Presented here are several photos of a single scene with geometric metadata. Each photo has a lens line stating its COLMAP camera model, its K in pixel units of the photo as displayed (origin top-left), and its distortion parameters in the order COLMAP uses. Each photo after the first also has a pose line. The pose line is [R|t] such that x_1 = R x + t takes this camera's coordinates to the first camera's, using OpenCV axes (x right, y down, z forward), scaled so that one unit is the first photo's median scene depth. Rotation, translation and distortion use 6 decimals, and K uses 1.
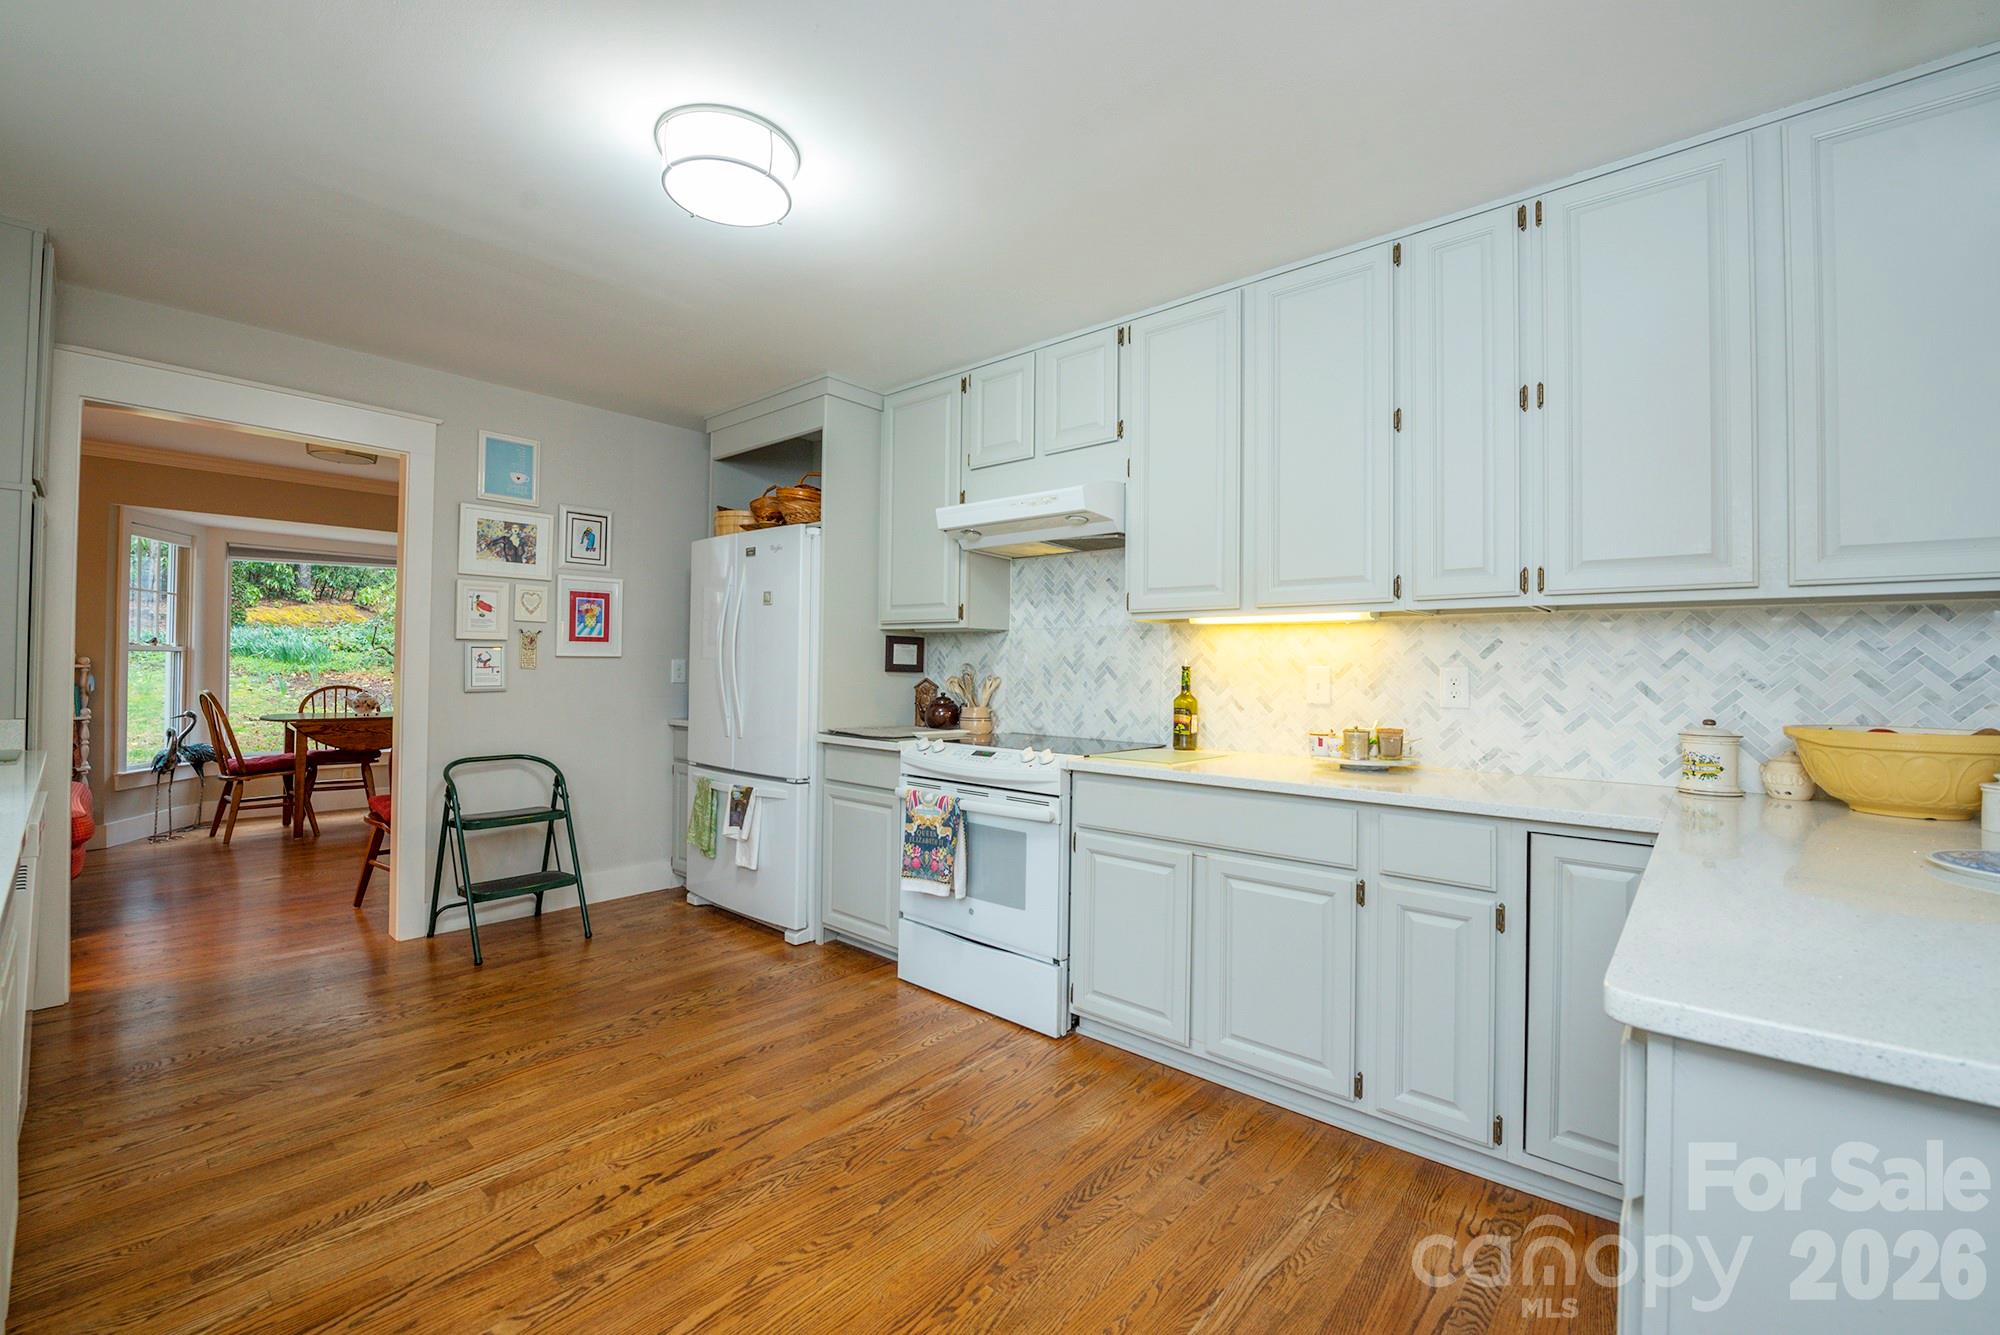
lens RADIAL K [[830.7, 0, 998.1], [0, 830.7, 663.8], [0, 0, 1]] dist [-0.010781, -0.002812]
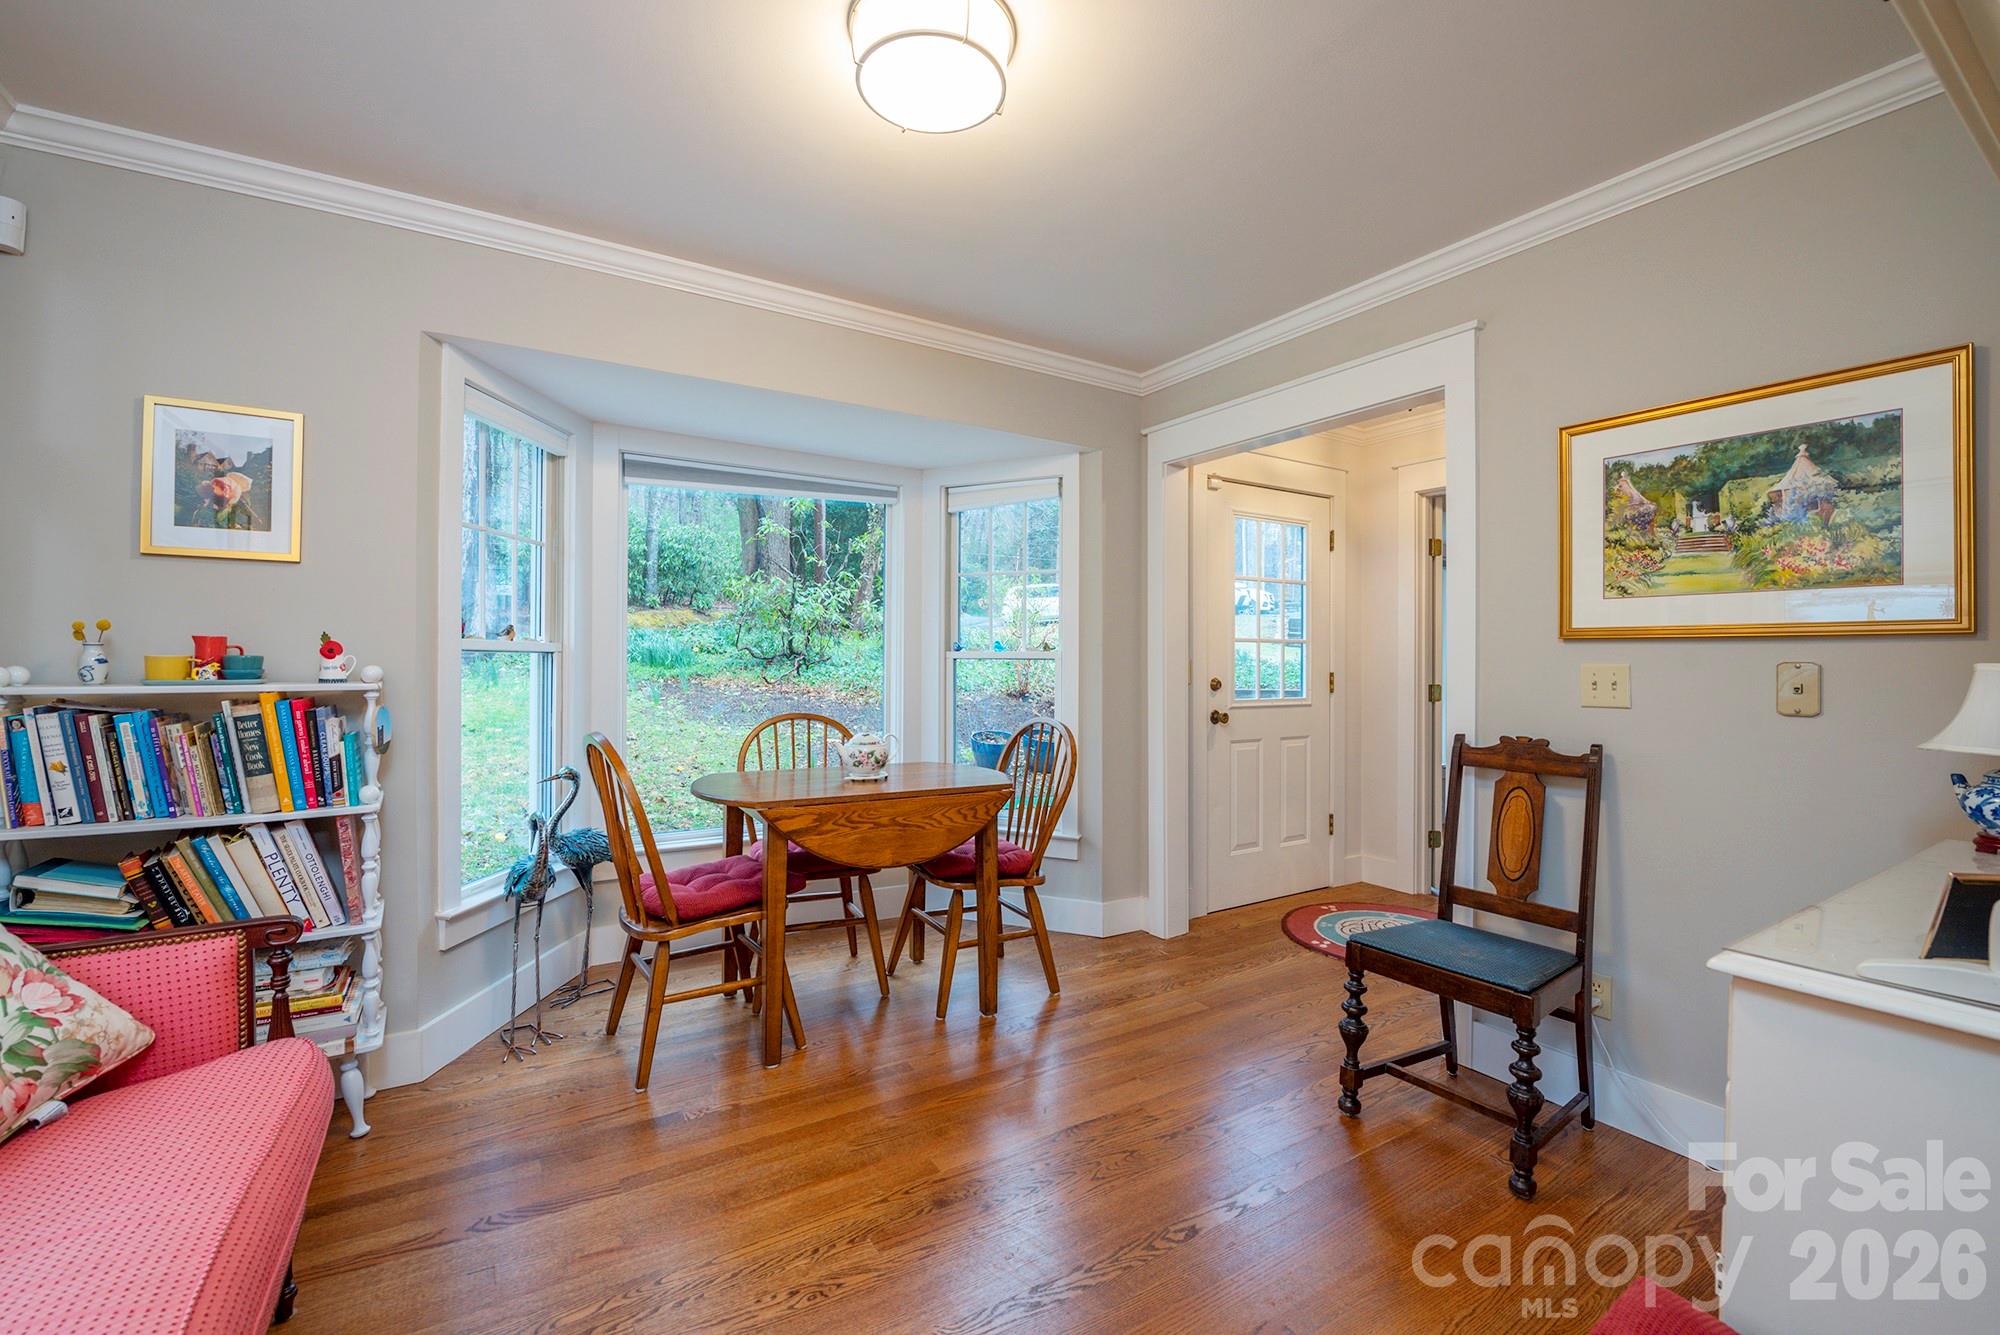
lens RADIAL K [[830.7, 0, 1007.7], [0, 830.7, 661.1], [0, 0, 1]] dist [-0.010781, -0.002812]
pose [[0.959889, -0.010863, -0.280170, -0.569968], [0.011162, 0.999938, -0.000526, -0.006311], [0.280158, -0.002623, 0.959950, 0.573045]]
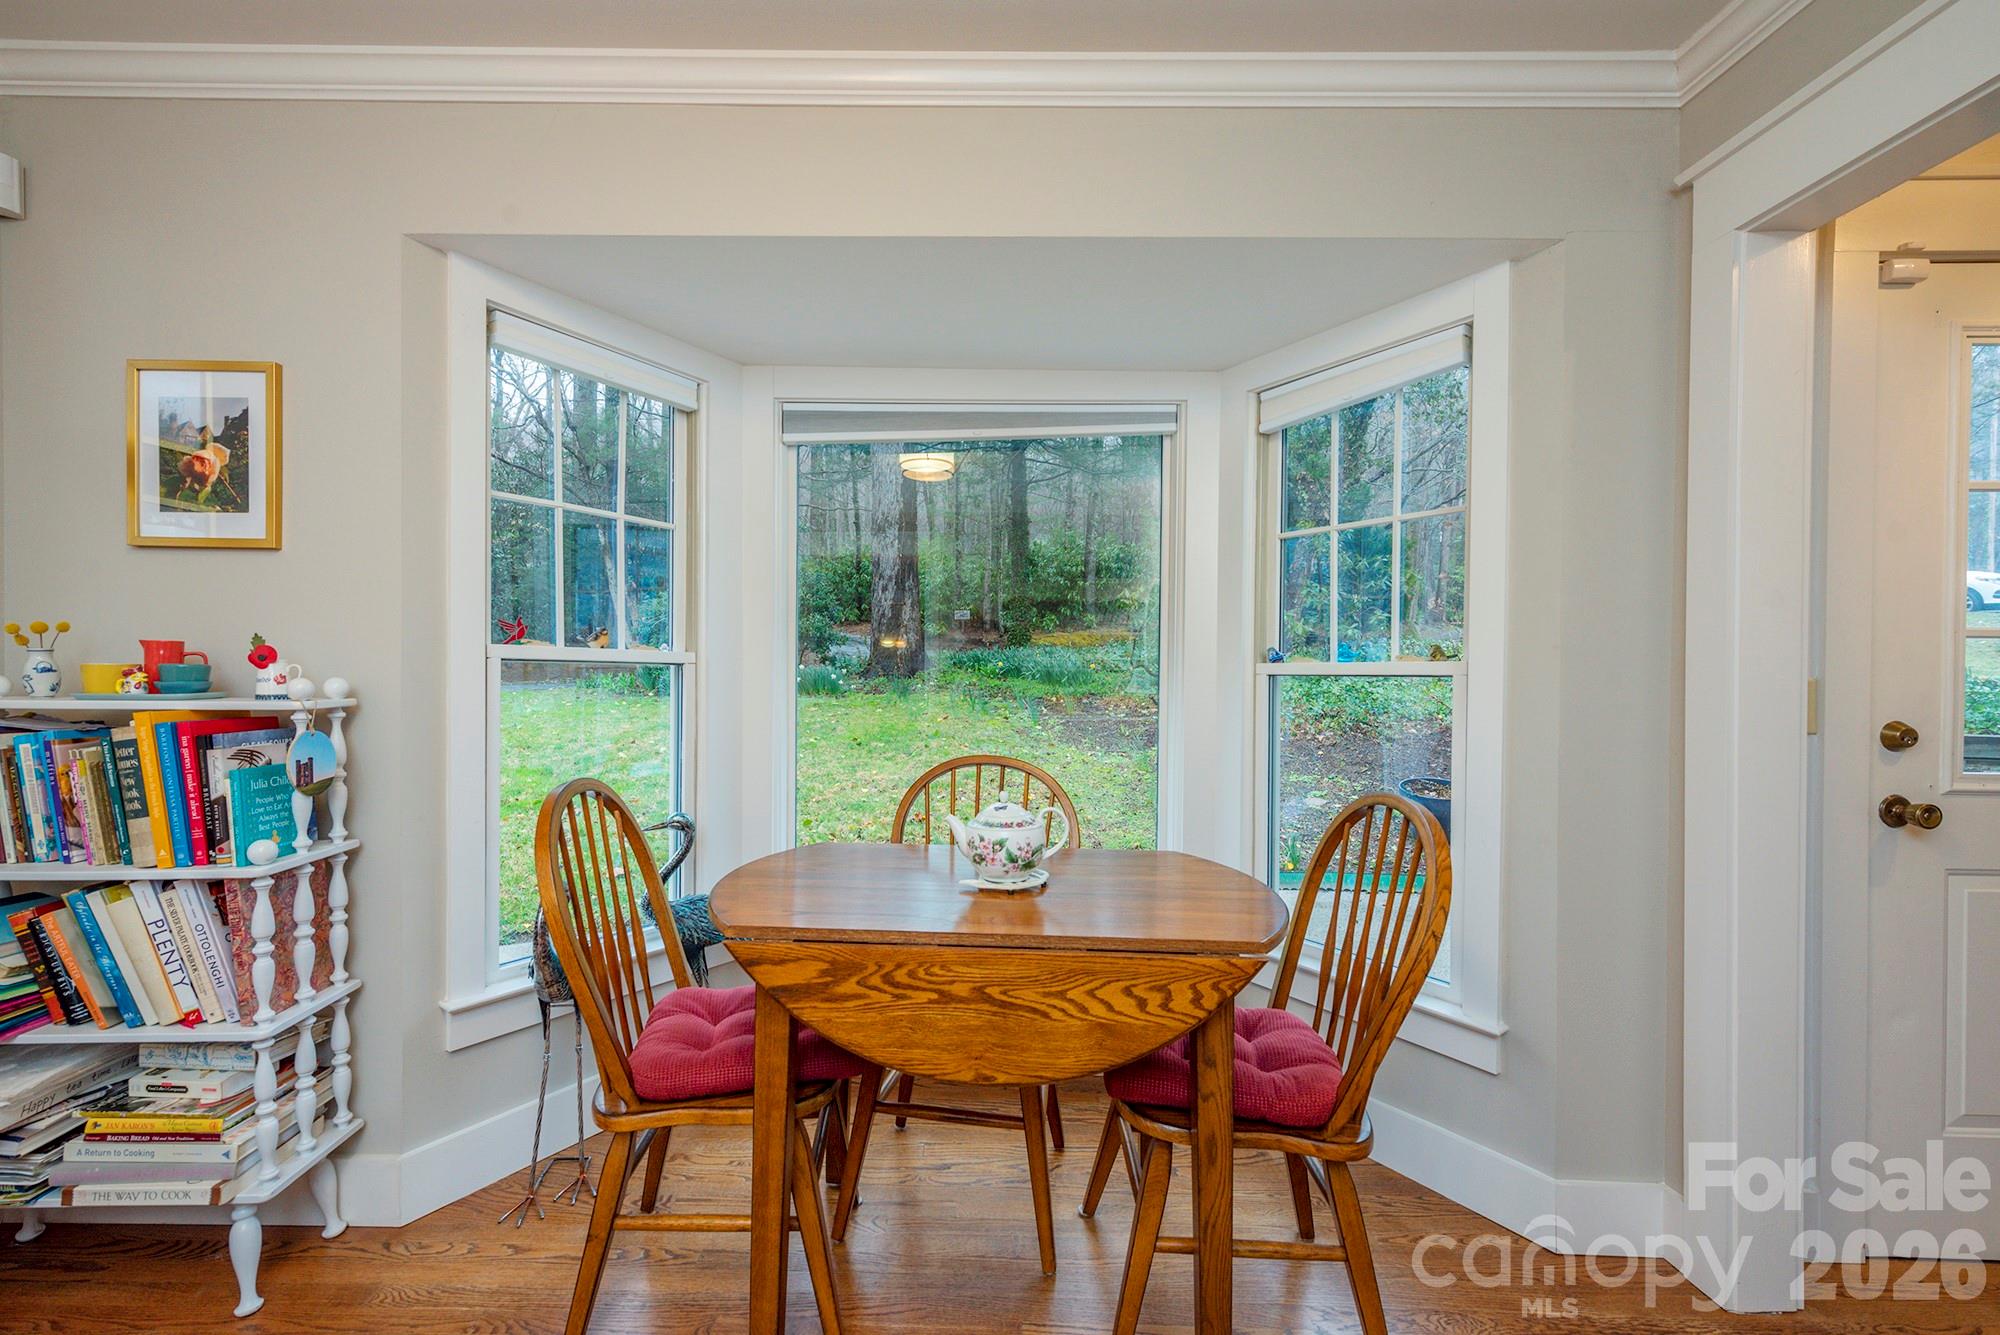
lens RADIAL K [[850.5, 0, 969.8], [0, 850.5, 693.1], [0, 0, 1]] dist [-0.007961, -0.003450]
pose [[0.653005, 0.001309, -0.757353, -0.586088], [0.007463, 0.999939, 0.008162, -0.002858], [0.757317, -0.010982, 0.652955, 0.837962]]
